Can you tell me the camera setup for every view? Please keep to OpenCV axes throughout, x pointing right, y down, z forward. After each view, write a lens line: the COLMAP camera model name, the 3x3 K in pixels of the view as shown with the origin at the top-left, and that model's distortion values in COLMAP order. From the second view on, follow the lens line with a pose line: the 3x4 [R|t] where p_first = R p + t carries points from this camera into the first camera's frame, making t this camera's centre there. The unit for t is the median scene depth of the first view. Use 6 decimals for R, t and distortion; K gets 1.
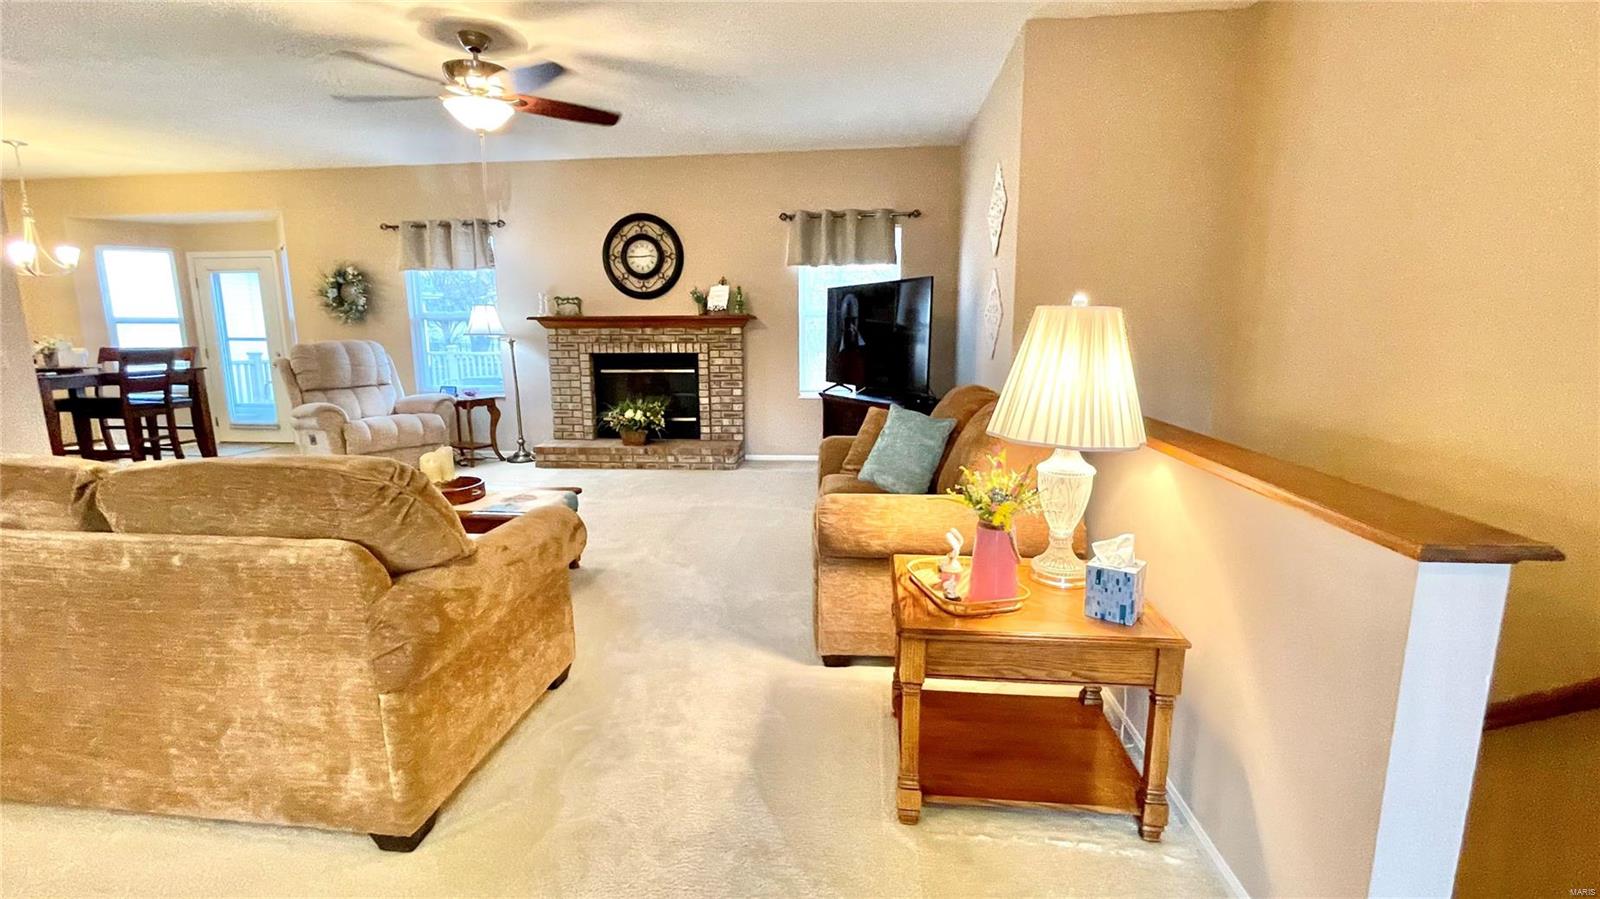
lens RADIAL K [[658.9, 0, 800.0], [0, 658.9, 449.5], [0, 0, 1]] dist [0.000197, -0.000487]
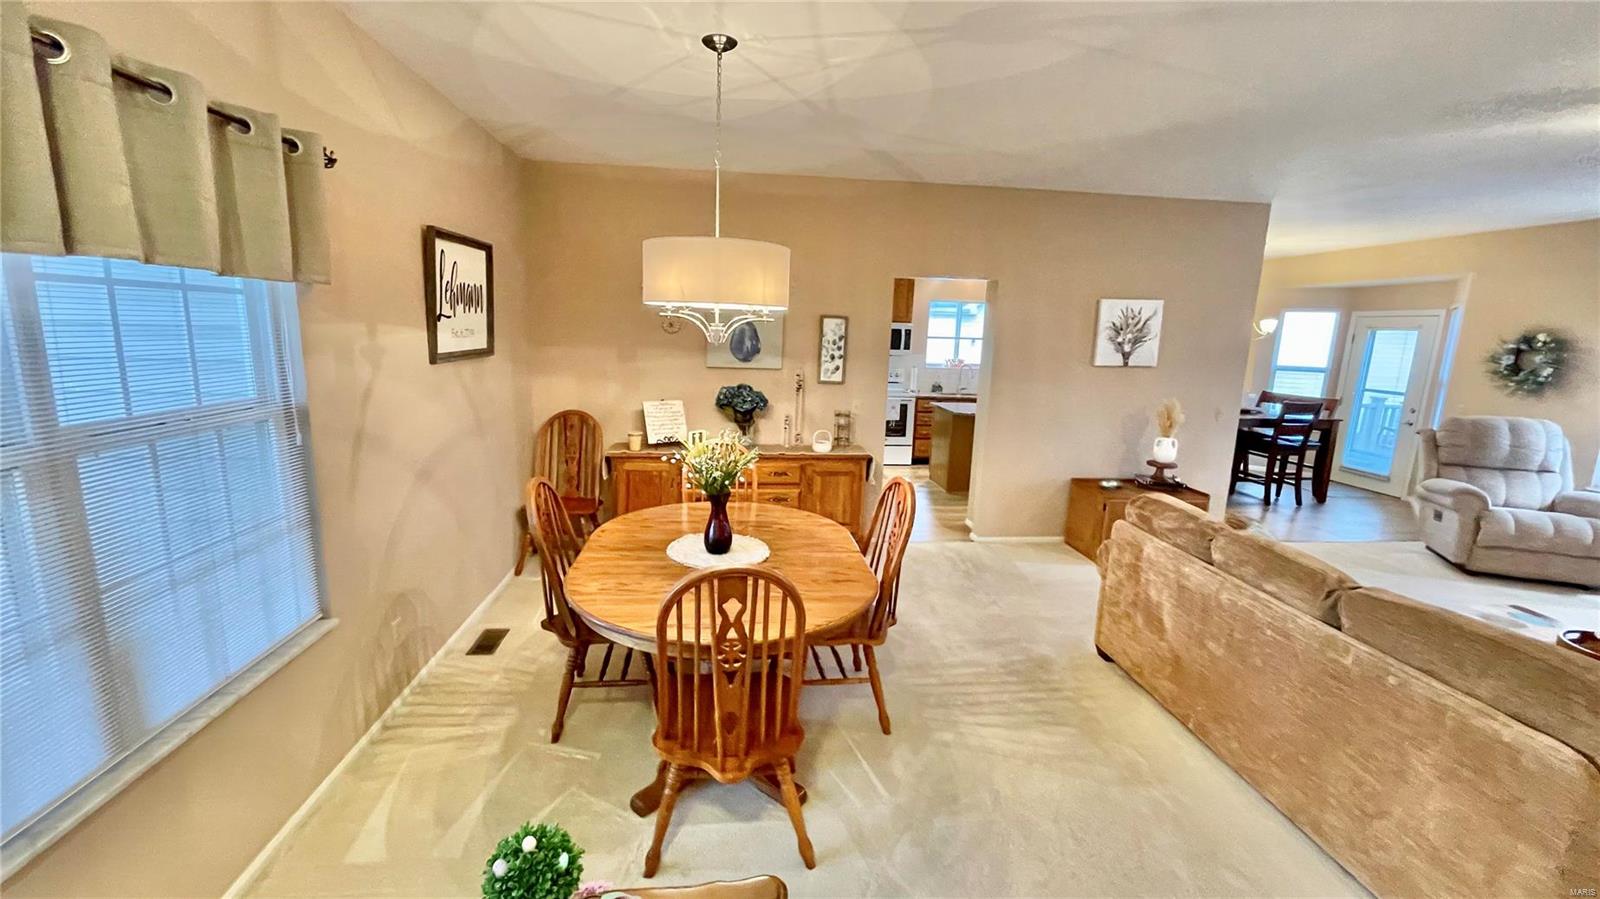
lens RADIAL K [[658.9, 0, 800.0], [0, 658.9, 449.5], [0, 0, 1]] dist [0.000197, -0.000487]
pose [[0.199915, 0.183005, -0.962571, -0.005136], [-0.187270, 0.971429, 0.145796, -0.071874], [0.961750, 0.151113, 0.228475, -0.142619]]
